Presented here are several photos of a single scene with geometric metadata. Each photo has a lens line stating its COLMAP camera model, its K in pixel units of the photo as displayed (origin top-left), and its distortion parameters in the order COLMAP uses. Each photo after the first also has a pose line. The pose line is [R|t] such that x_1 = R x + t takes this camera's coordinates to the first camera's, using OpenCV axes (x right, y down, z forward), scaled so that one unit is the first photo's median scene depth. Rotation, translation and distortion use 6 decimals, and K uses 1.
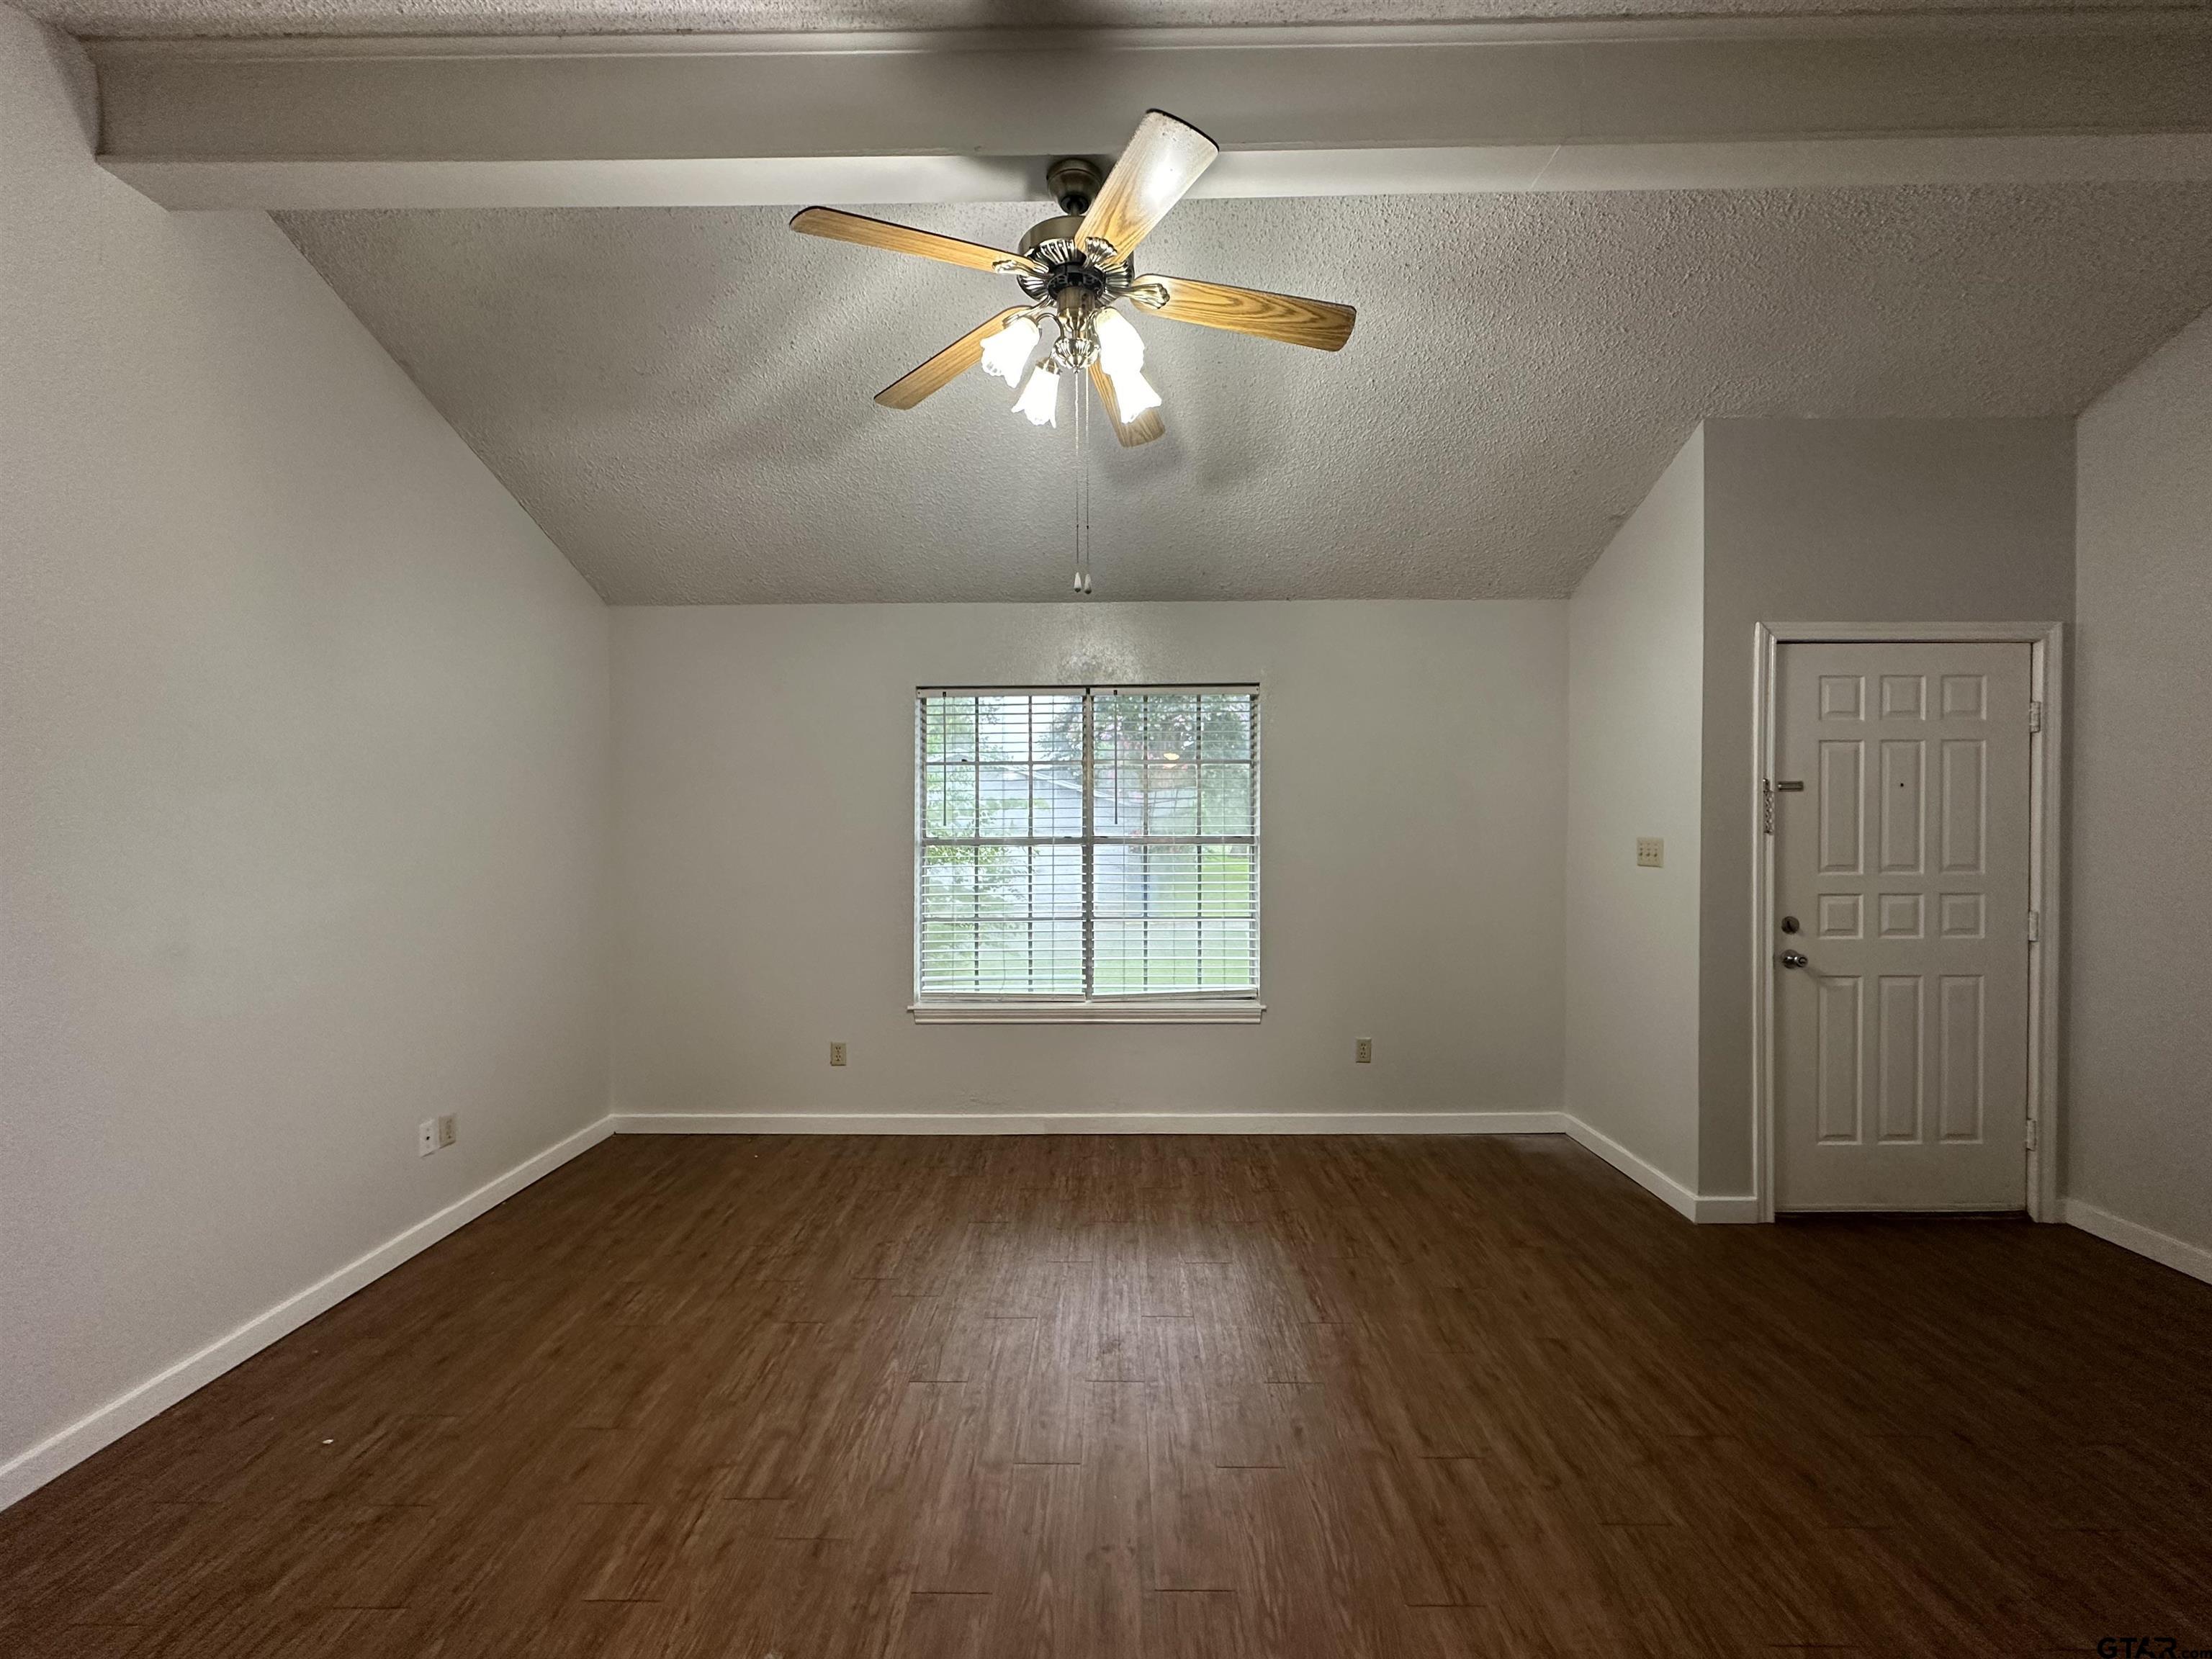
lens RADIAL K [[876.3, 0, 1106.0], [0, 876.3, 829.5], [0, 0, 1]] dist [-0.001030, -0.000231]
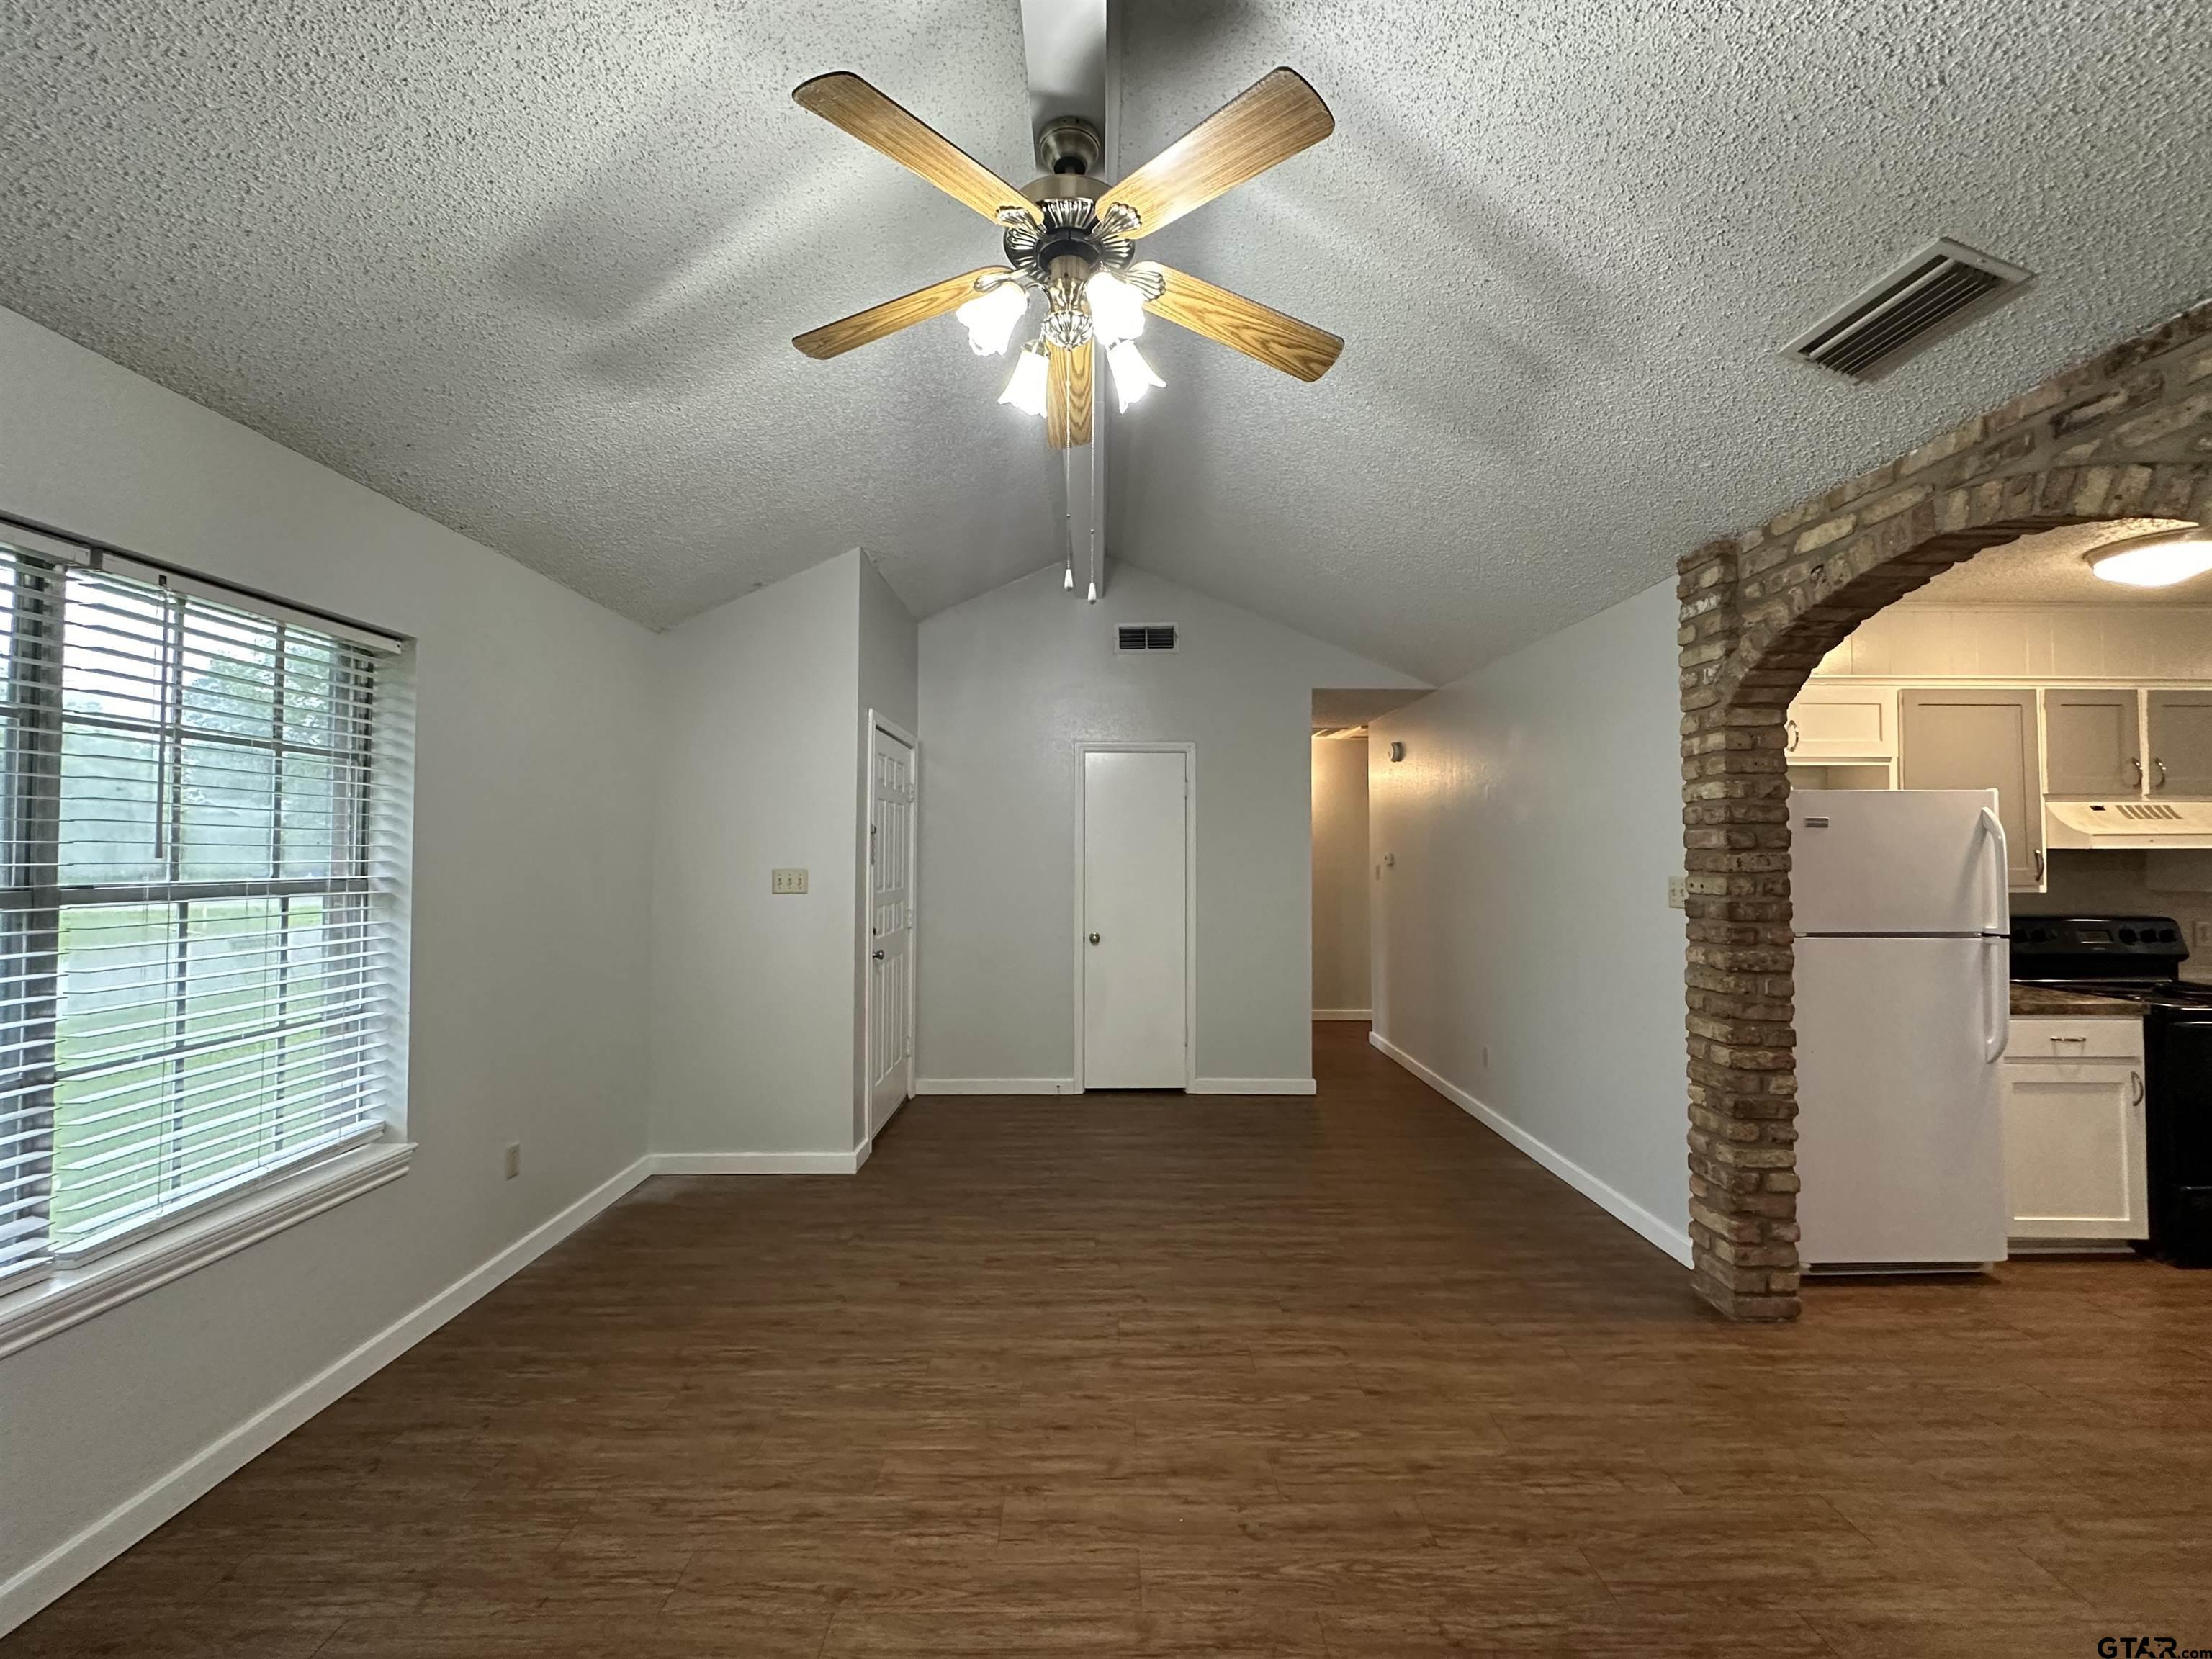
lens RADIAL K [[876.3, 0, 1106.0], [0, 876.3, 829.5], [0, 0, 1]] dist [-0.001030, -0.000231]
pose [[-0.009285, 0.032886, 0.999416, -0.679435], [0.013567, 0.999371, -0.032758, 0.001545], [-0.999865, 0.013255, -0.009725, 0.724284]]
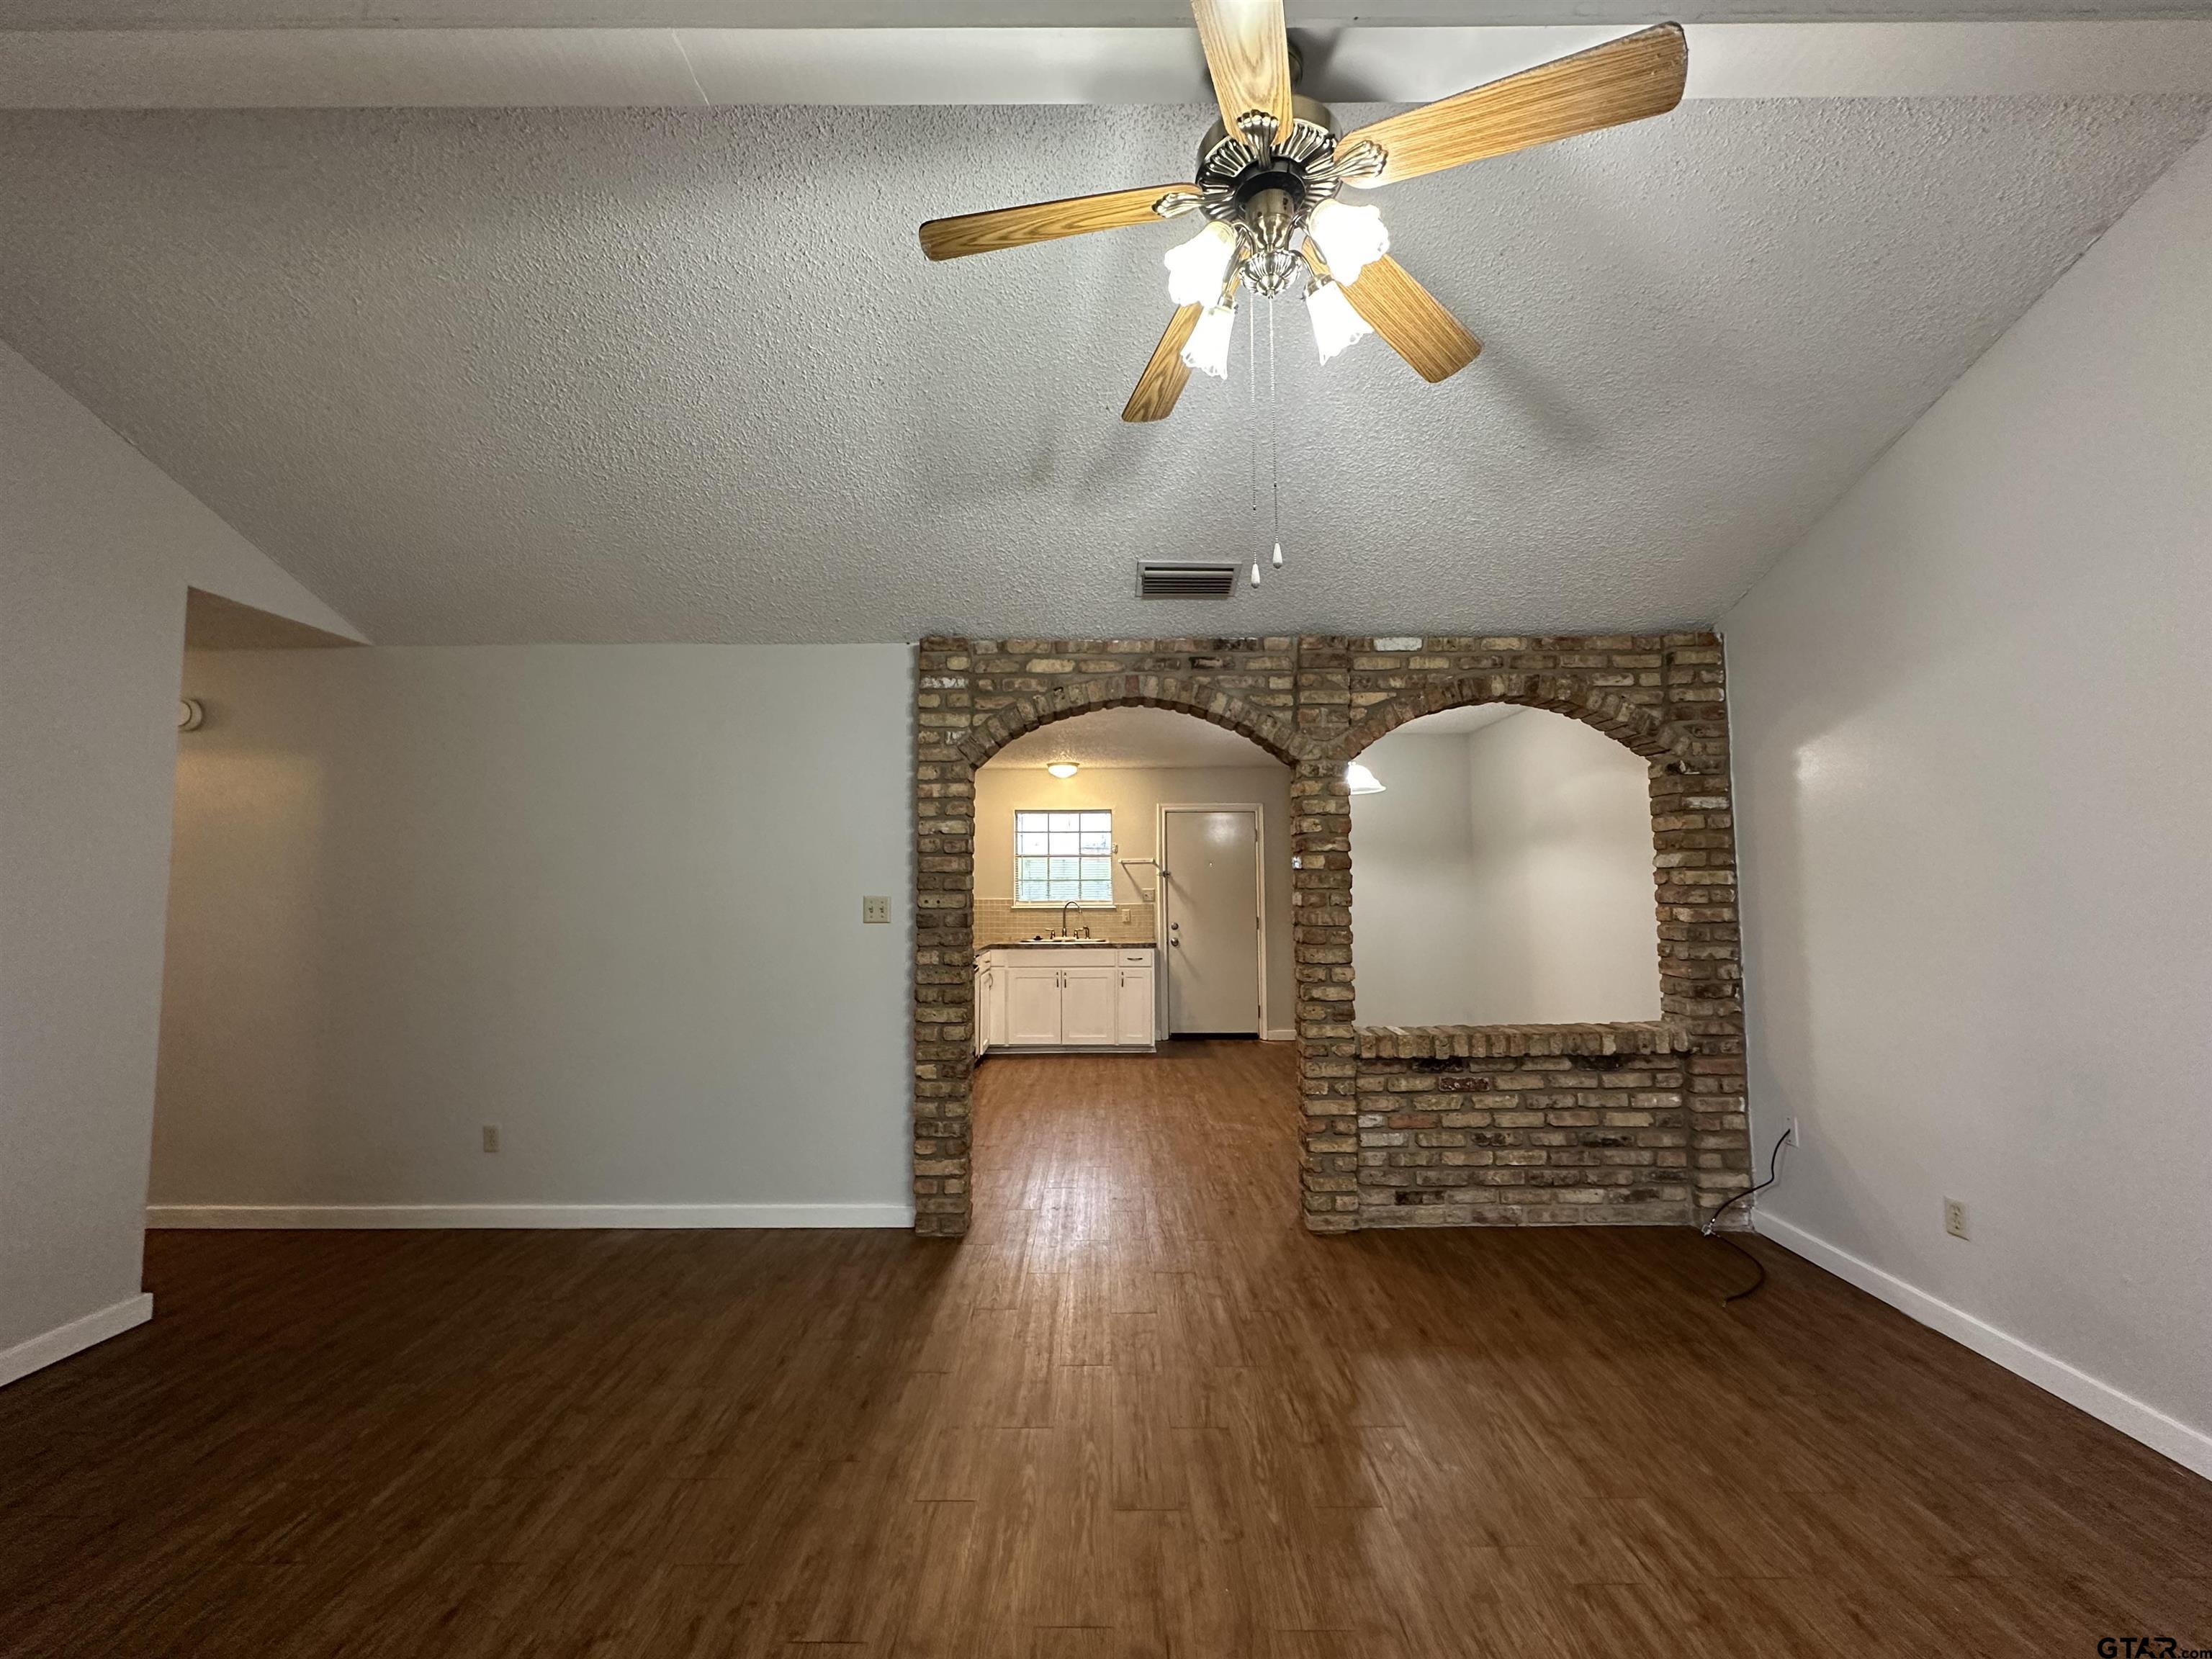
lens RADIAL K [[876.3, 0, 1106.0], [0, 876.3, 829.5], [0, 0, 1]] dist [-0.001030, -0.000231]
pose [[-0.999950, 0.009427, 0.003448, 0.089425], [0.009269, 0.999025, -0.043157, -0.005085], [-0.003852, -0.043123, -0.999062, 1.313676]]
